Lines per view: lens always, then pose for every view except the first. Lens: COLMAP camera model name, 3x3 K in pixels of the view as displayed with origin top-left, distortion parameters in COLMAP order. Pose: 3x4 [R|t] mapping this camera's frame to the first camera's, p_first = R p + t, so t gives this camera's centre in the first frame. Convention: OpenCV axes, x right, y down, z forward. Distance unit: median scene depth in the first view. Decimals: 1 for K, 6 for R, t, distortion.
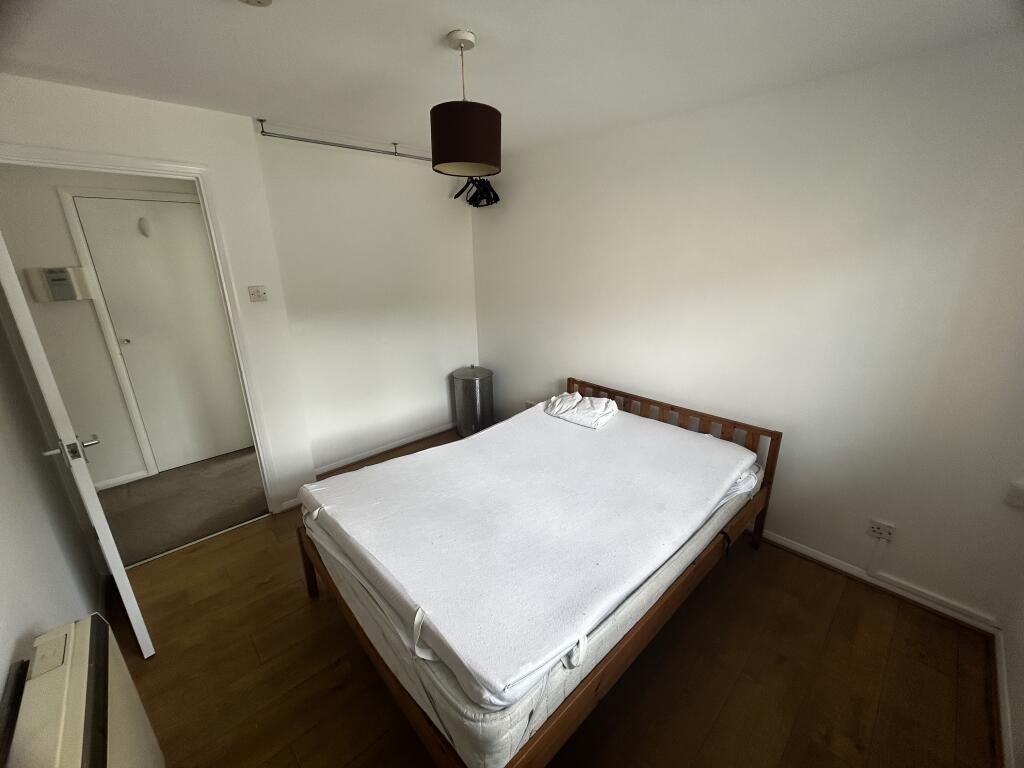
lens RADIAL K [[411.2, 0, 514.1], [0, 411.2, 382.2], [0, 0, 1]] dist [-0.001992, 0.000284]
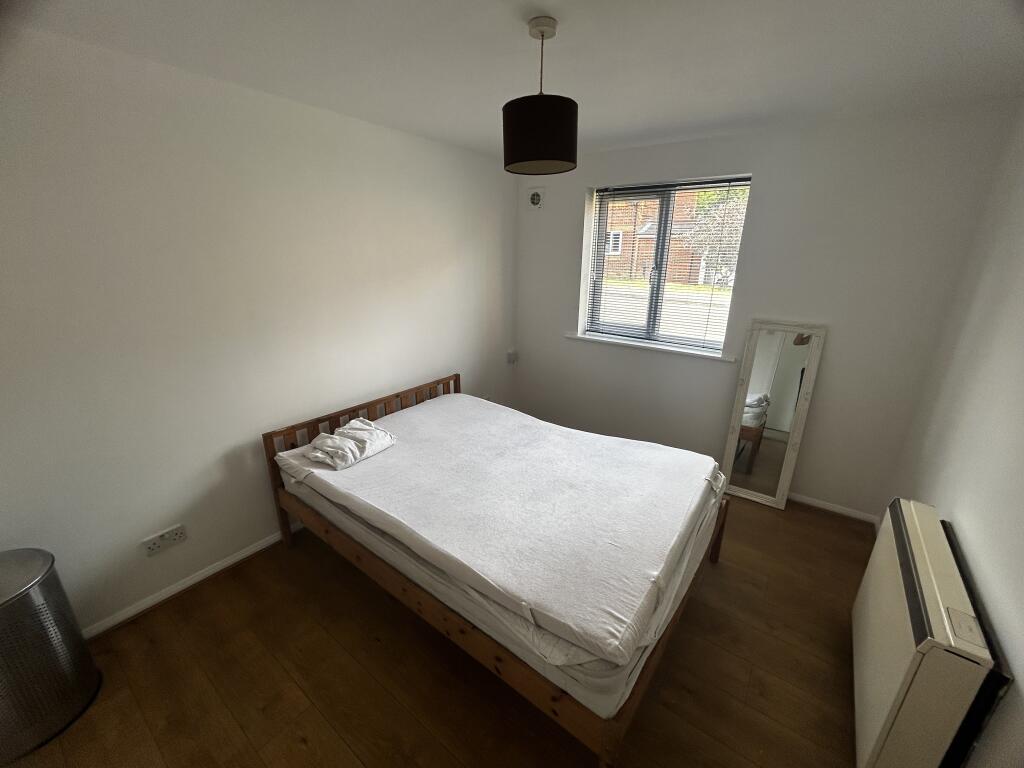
lens RADIAL K [[411.2, 0, 514.1], [0, 411.2, 382.2], [0, 0, 1]] dist [-0.001992, 0.000284]
pose [[-0.175352, -0.294072, 0.939560, -0.780324], [0.289691, 0.896685, 0.334718, -0.280562], [-0.940920, 0.330875, -0.072045, 0.884807]]
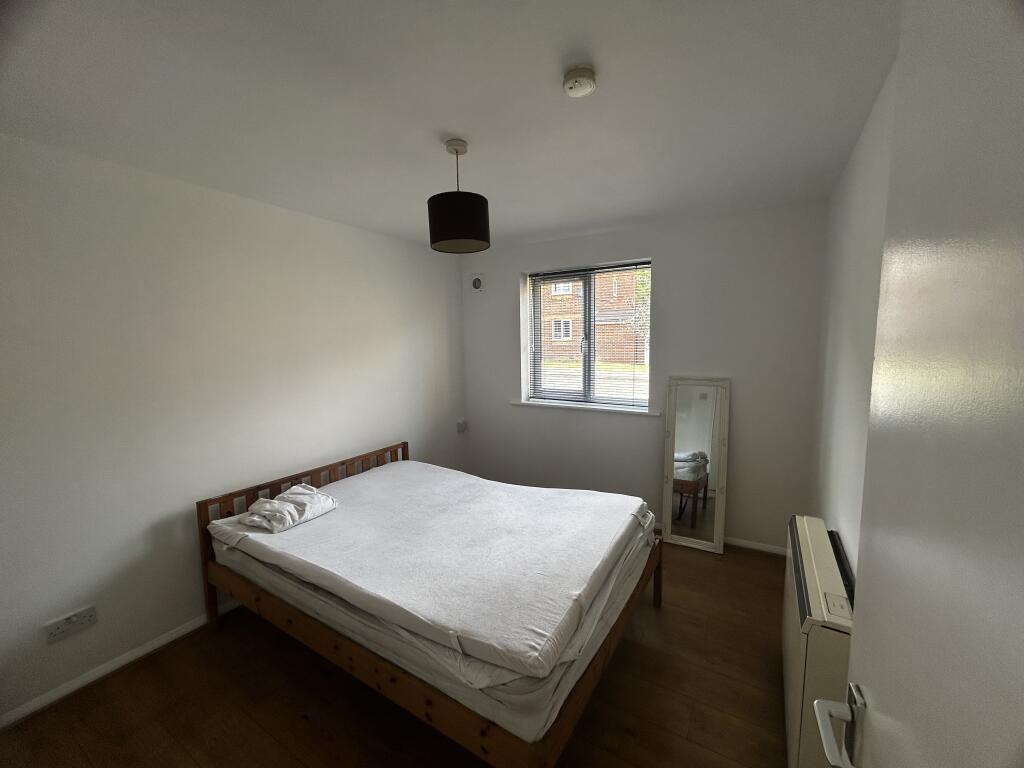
lens RADIAL K [[411.2, 0, 514.1], [0, 411.2, 382.2], [0, 0, 1]] dist [-0.001992, 0.000284]
pose [[-0.267359, -0.083583, 0.959965, -0.889678], [0.308267, 0.936457, 0.167391, -0.210569], [-0.912957, 0.340679, -0.224604, 0.861362]]
